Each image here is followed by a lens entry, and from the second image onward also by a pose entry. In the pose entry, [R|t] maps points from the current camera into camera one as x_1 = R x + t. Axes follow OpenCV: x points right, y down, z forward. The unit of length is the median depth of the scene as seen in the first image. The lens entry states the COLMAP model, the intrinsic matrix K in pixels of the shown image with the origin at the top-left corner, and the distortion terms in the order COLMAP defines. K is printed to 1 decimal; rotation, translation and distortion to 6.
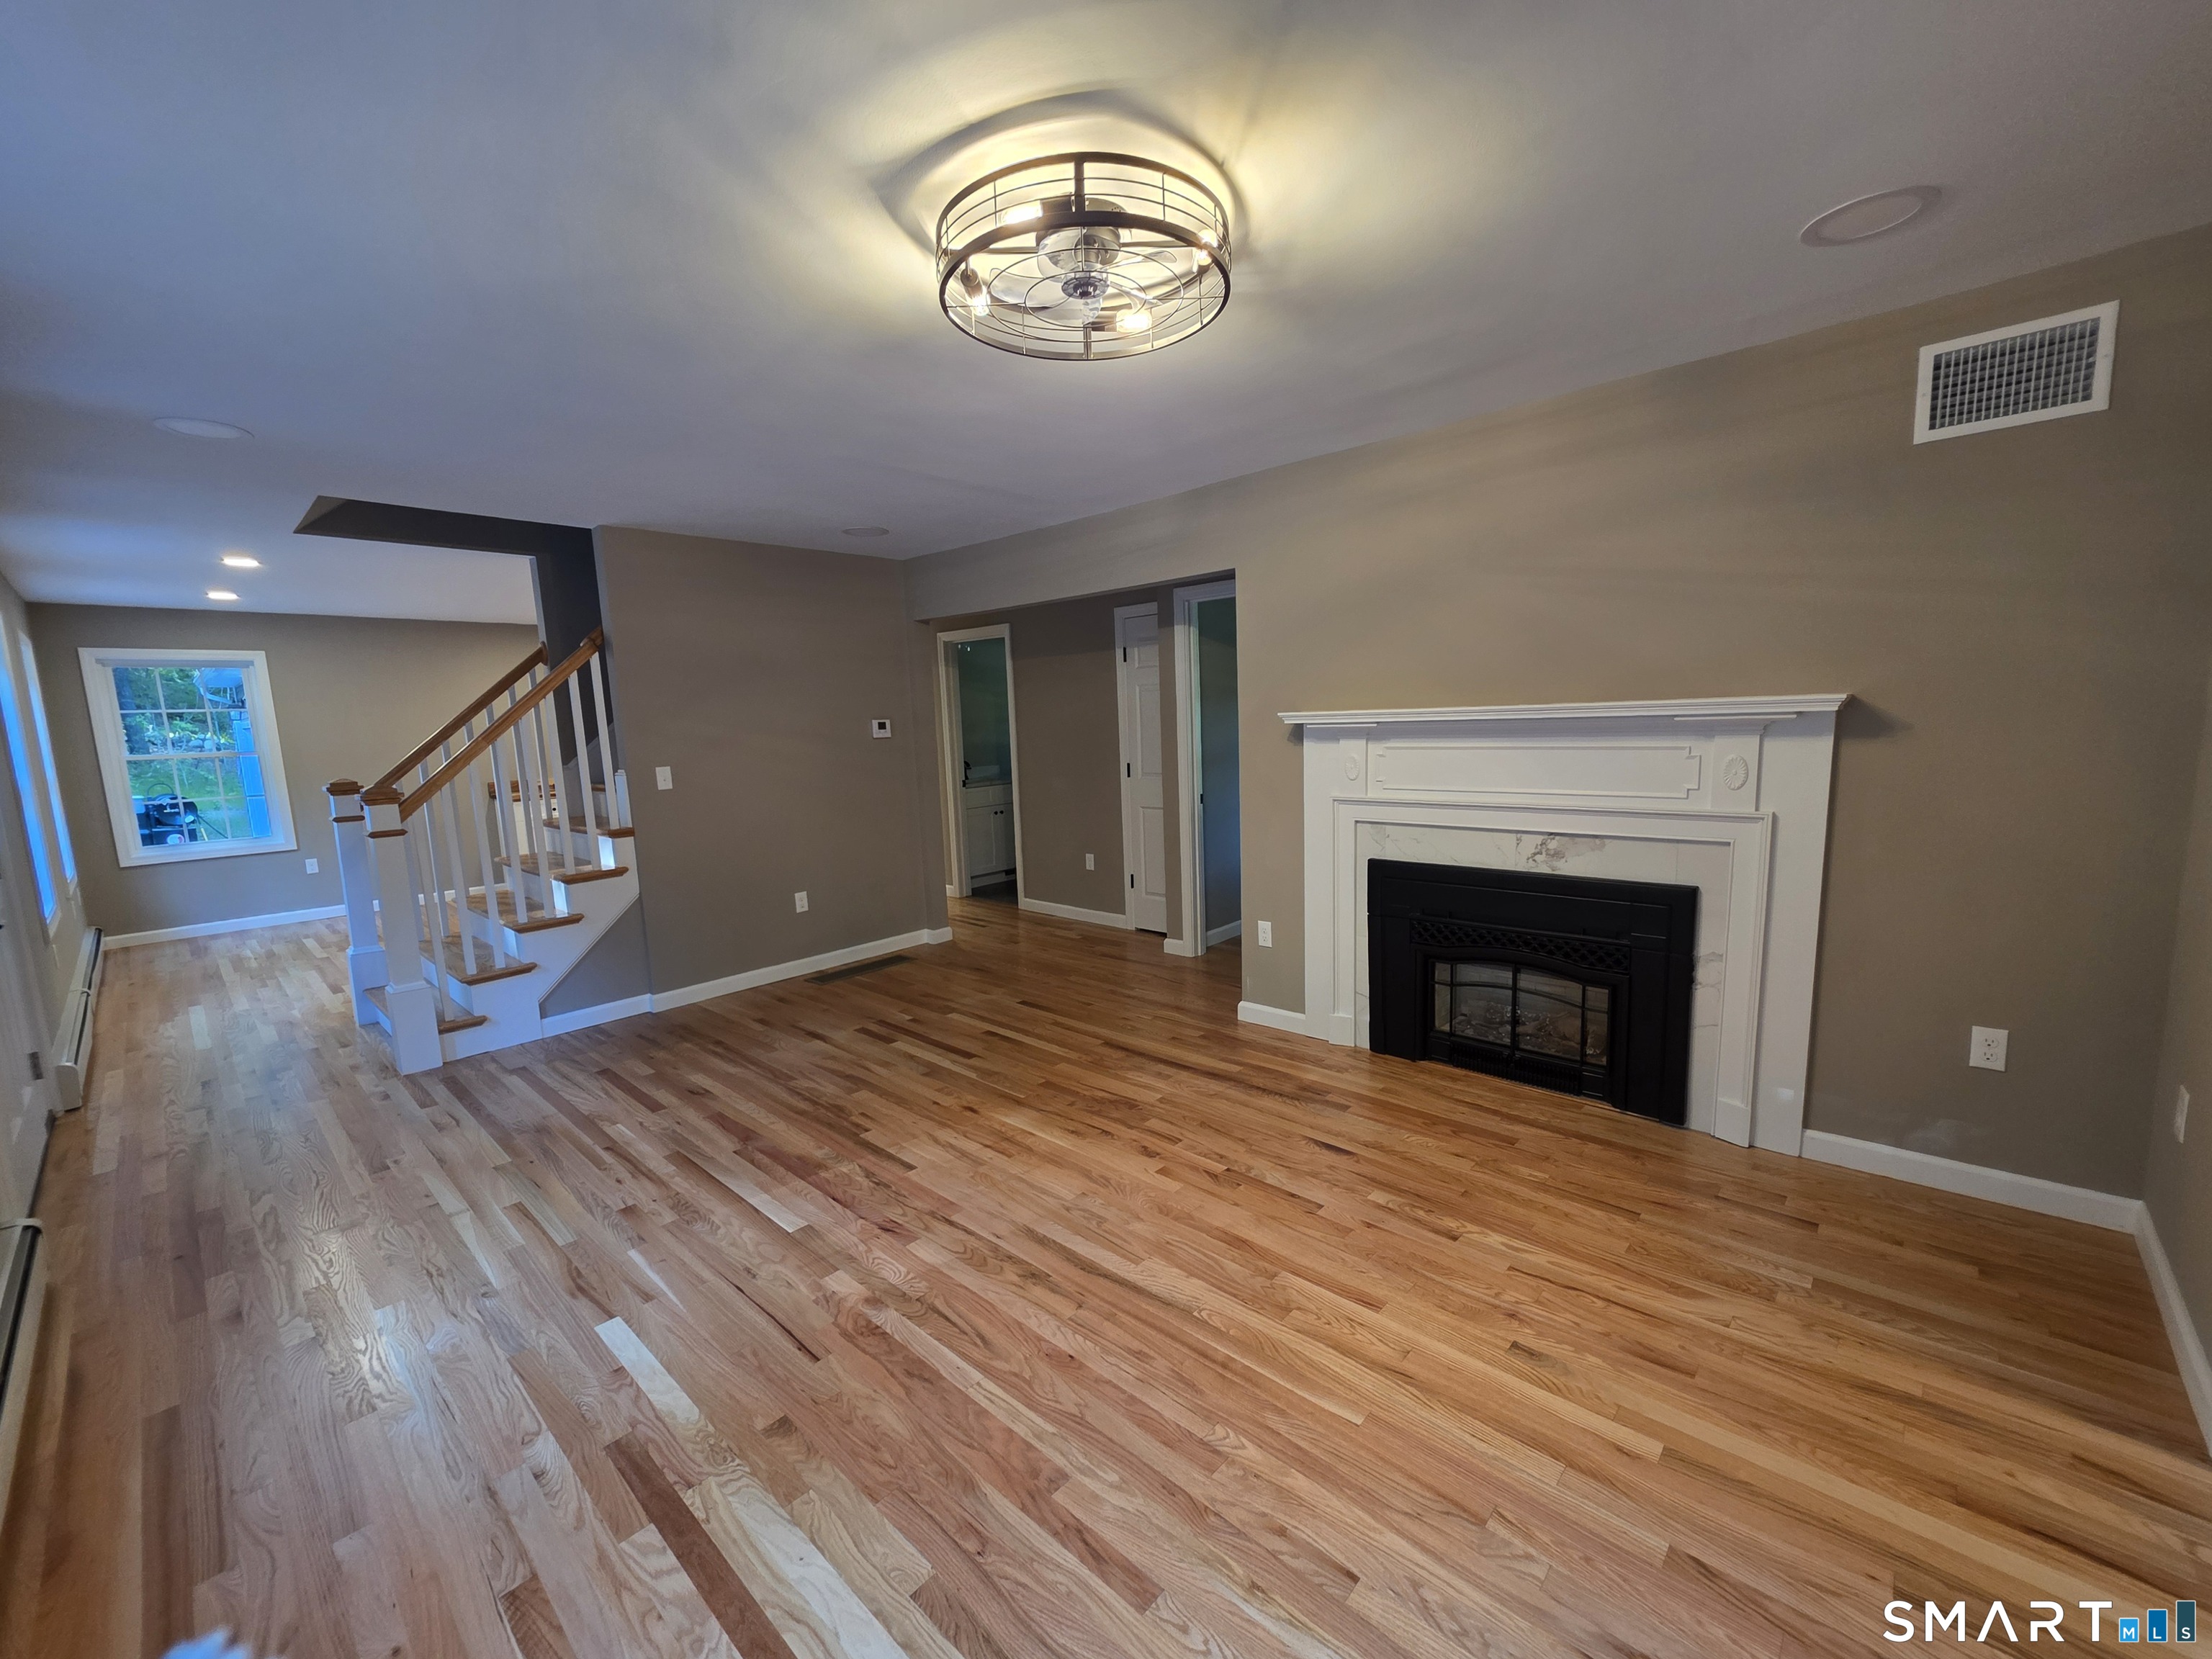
lens RADIAL K [[886.3, 0, 1109.7], [0, 886.3, 836.9], [0, 0, 1]] dist [0.000586, 0.000999]
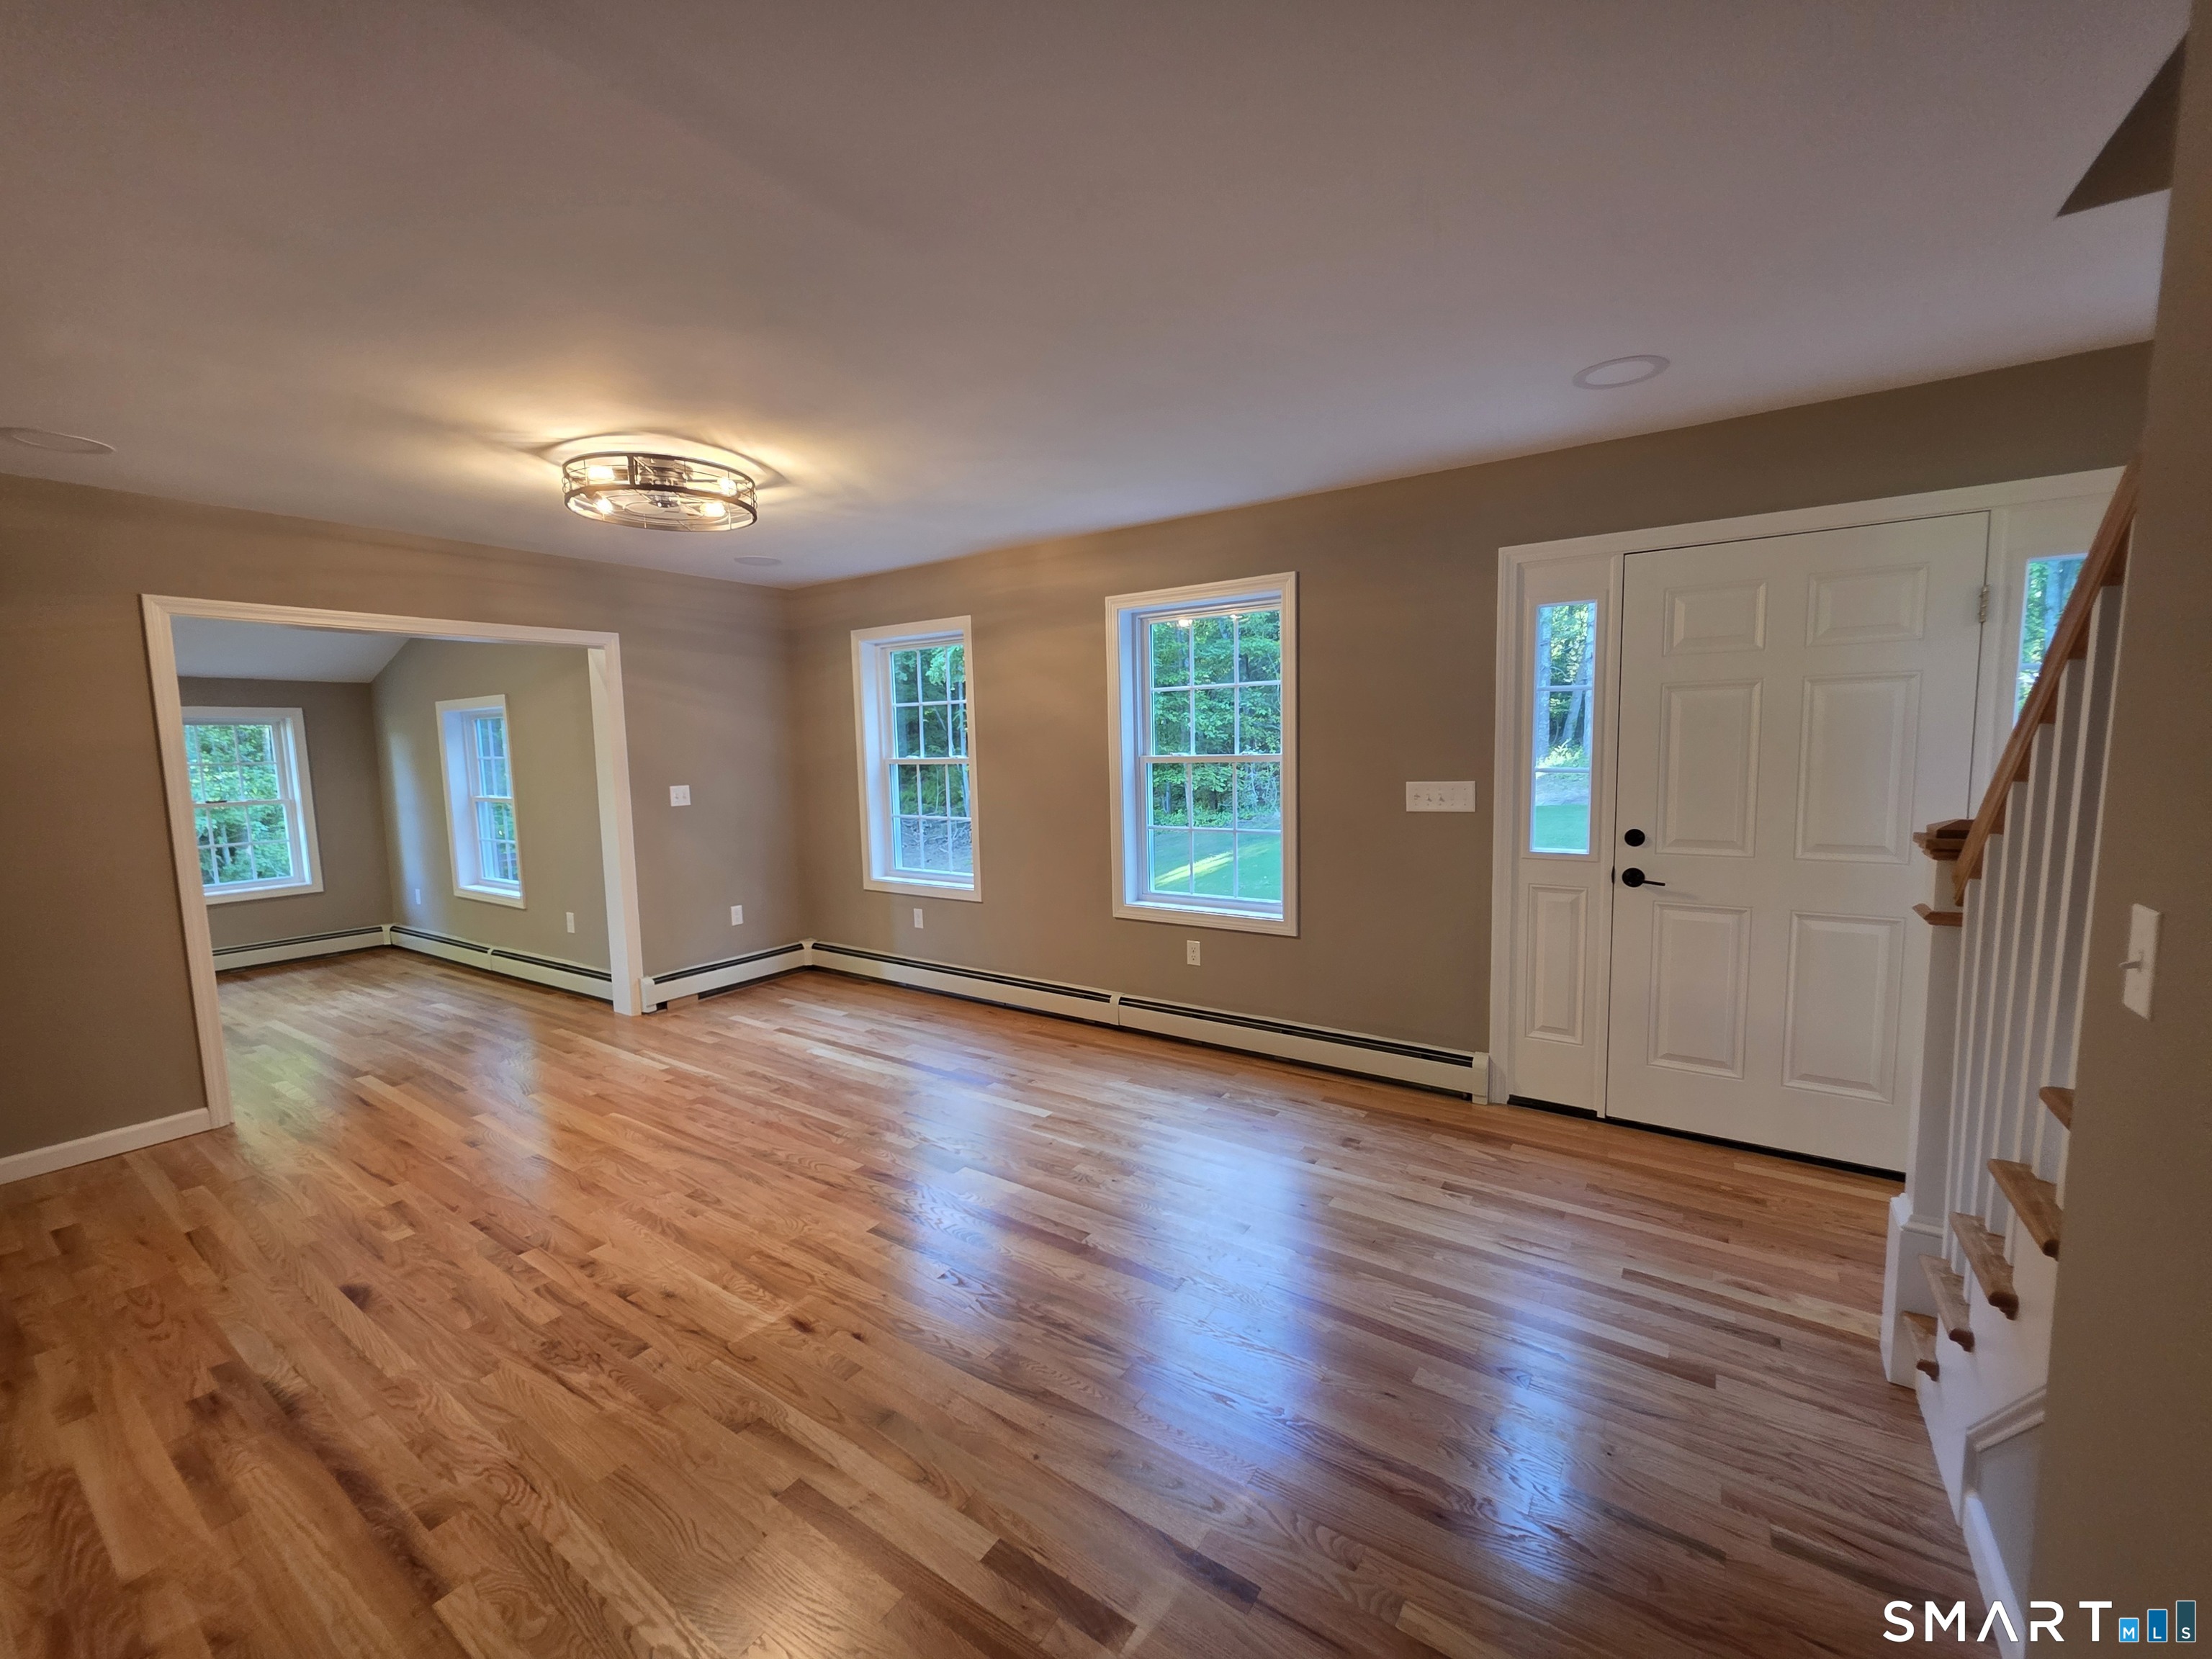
lens RADIAL K [[886.3, 0, 1113.8], [0, 886.3, 831.5], [0, 0, 1]] dist [0.000586, 0.000999]
pose [[-0.986324, 0.075259, -0.146631, -0.353107], [0.038810, 0.970696, 0.237154, -0.235656], [0.160182, 0.228220, -0.960342, 1.766383]]
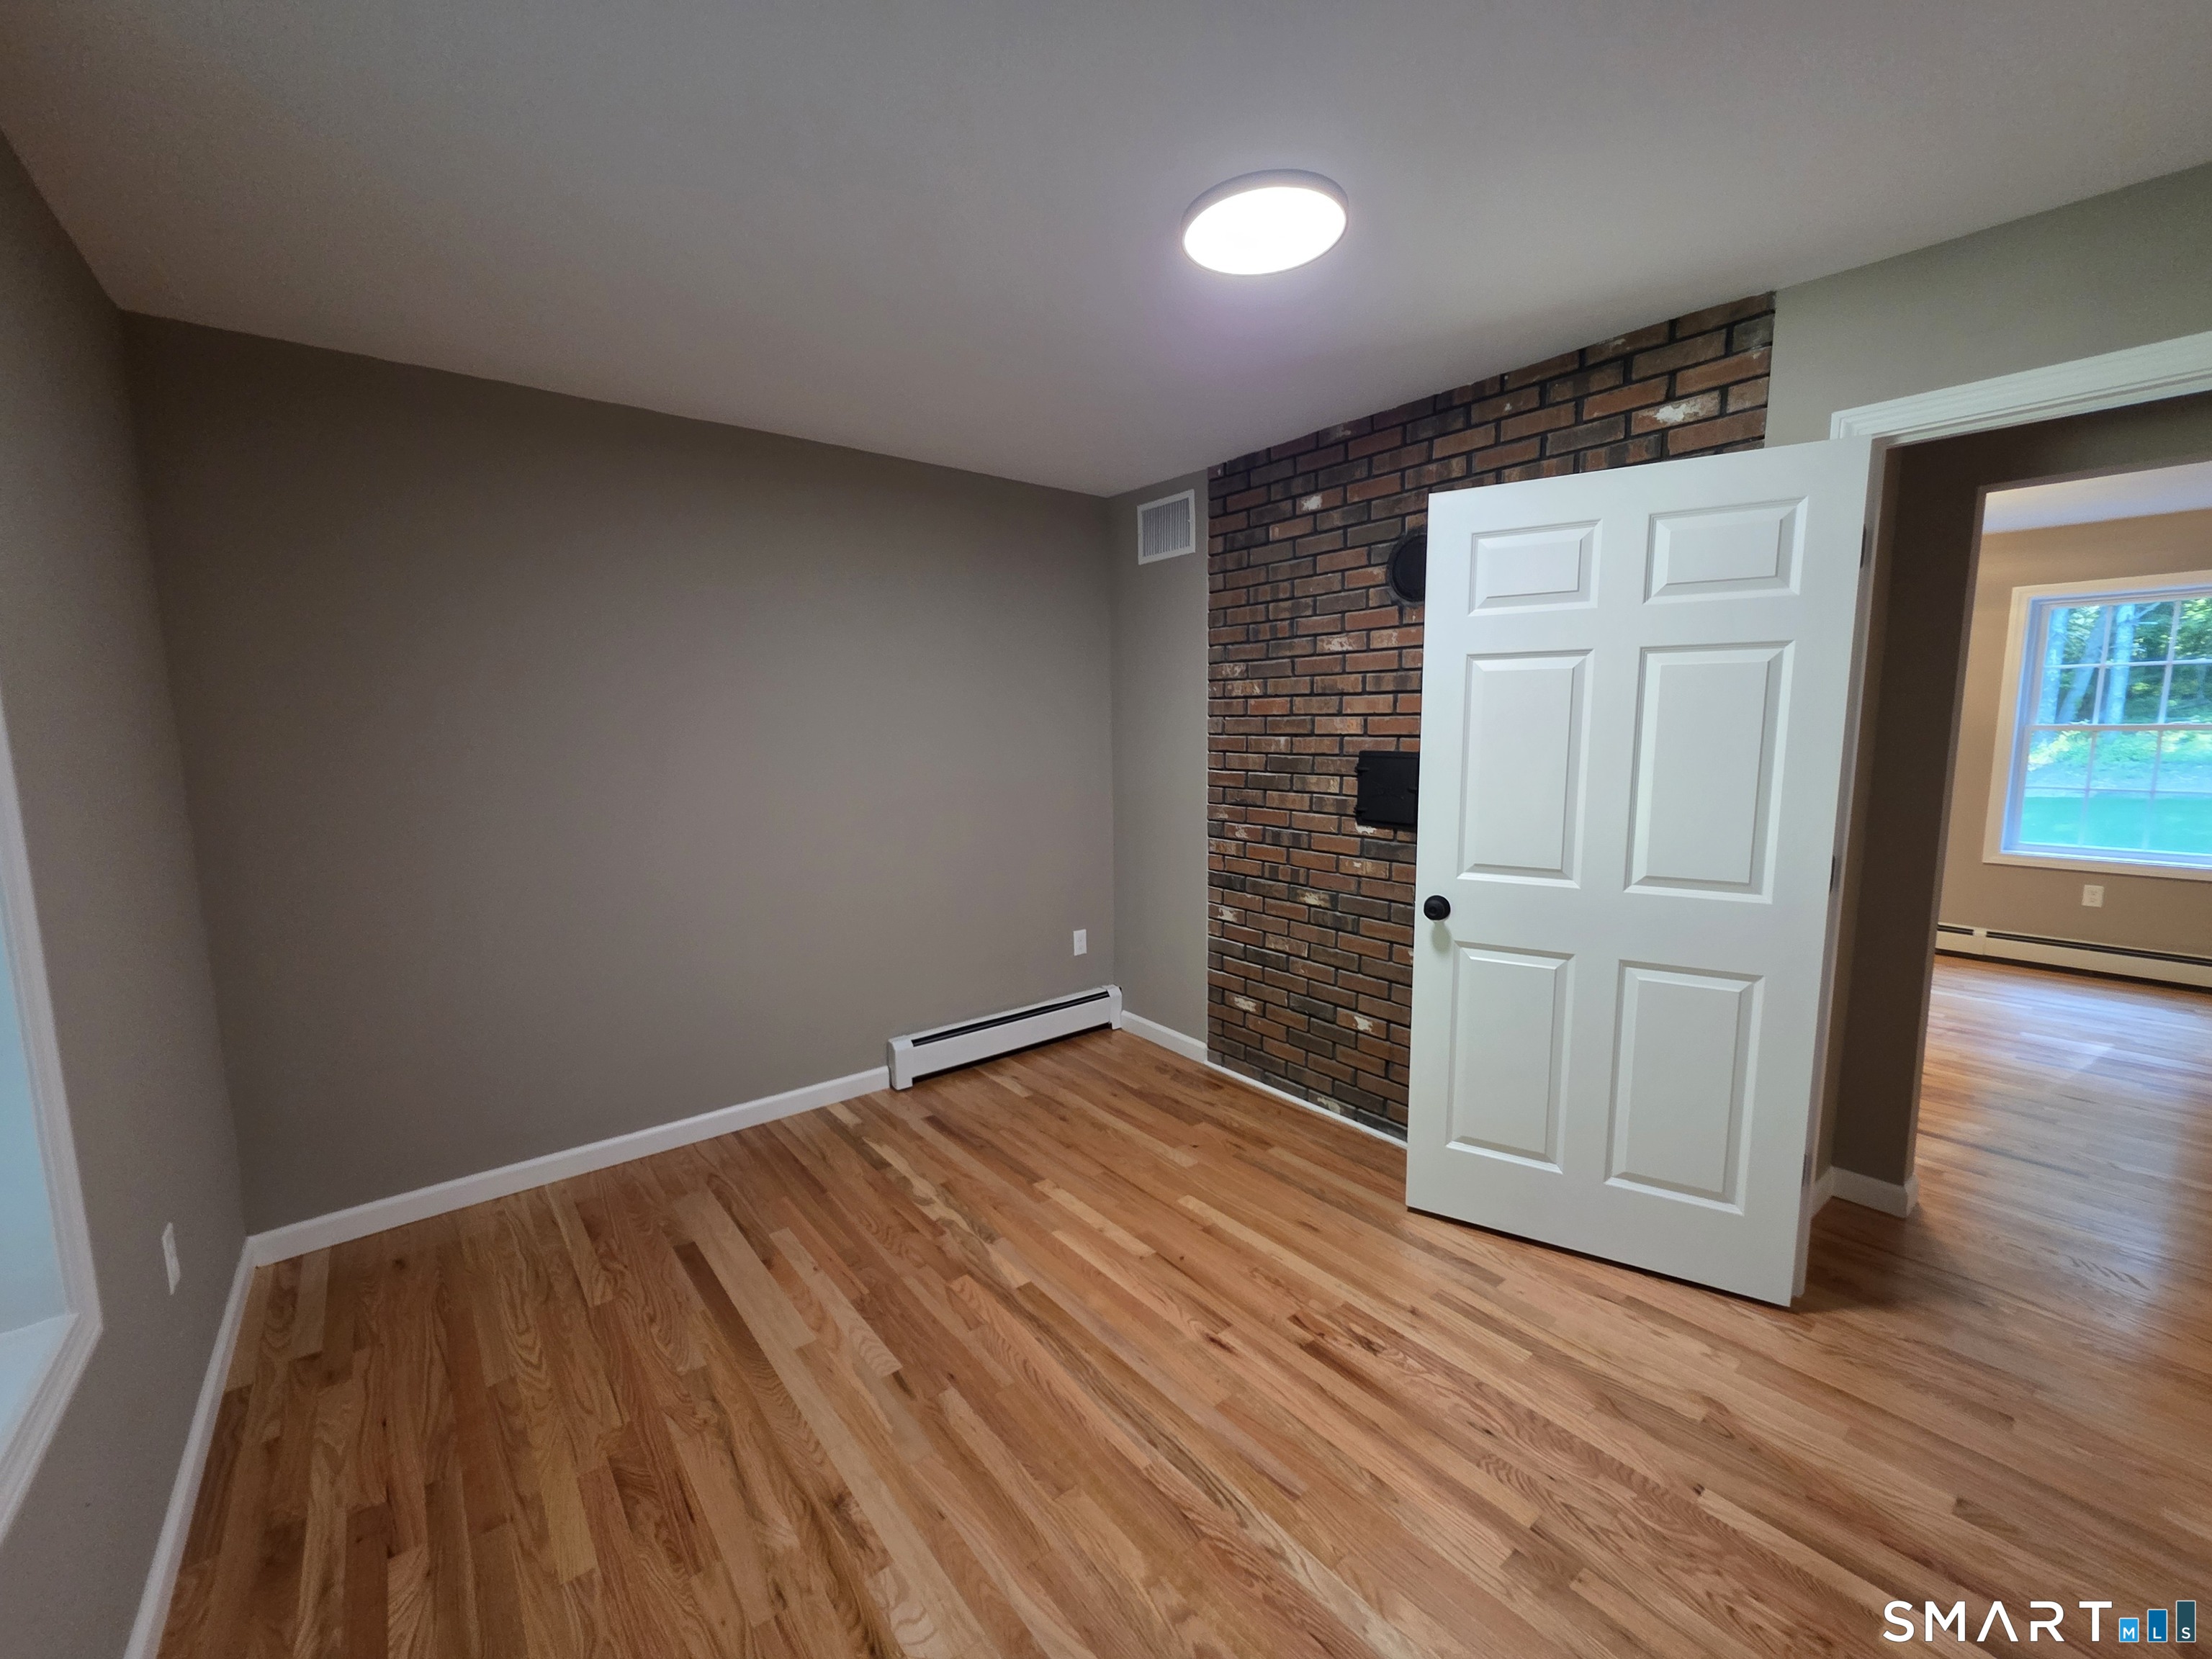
lens RADIAL K [[886.3, 0, 1114.9], [0, 886.3, 832.5], [0, 0, 1]] dist [0.000586, 0.000999]
pose [[-0.989066, 0.030472, 0.144291, 0.860204], [0.066314, 0.965819, 0.250592, -0.349462], [-0.131723, 0.257421, -0.957279, 2.243558]]
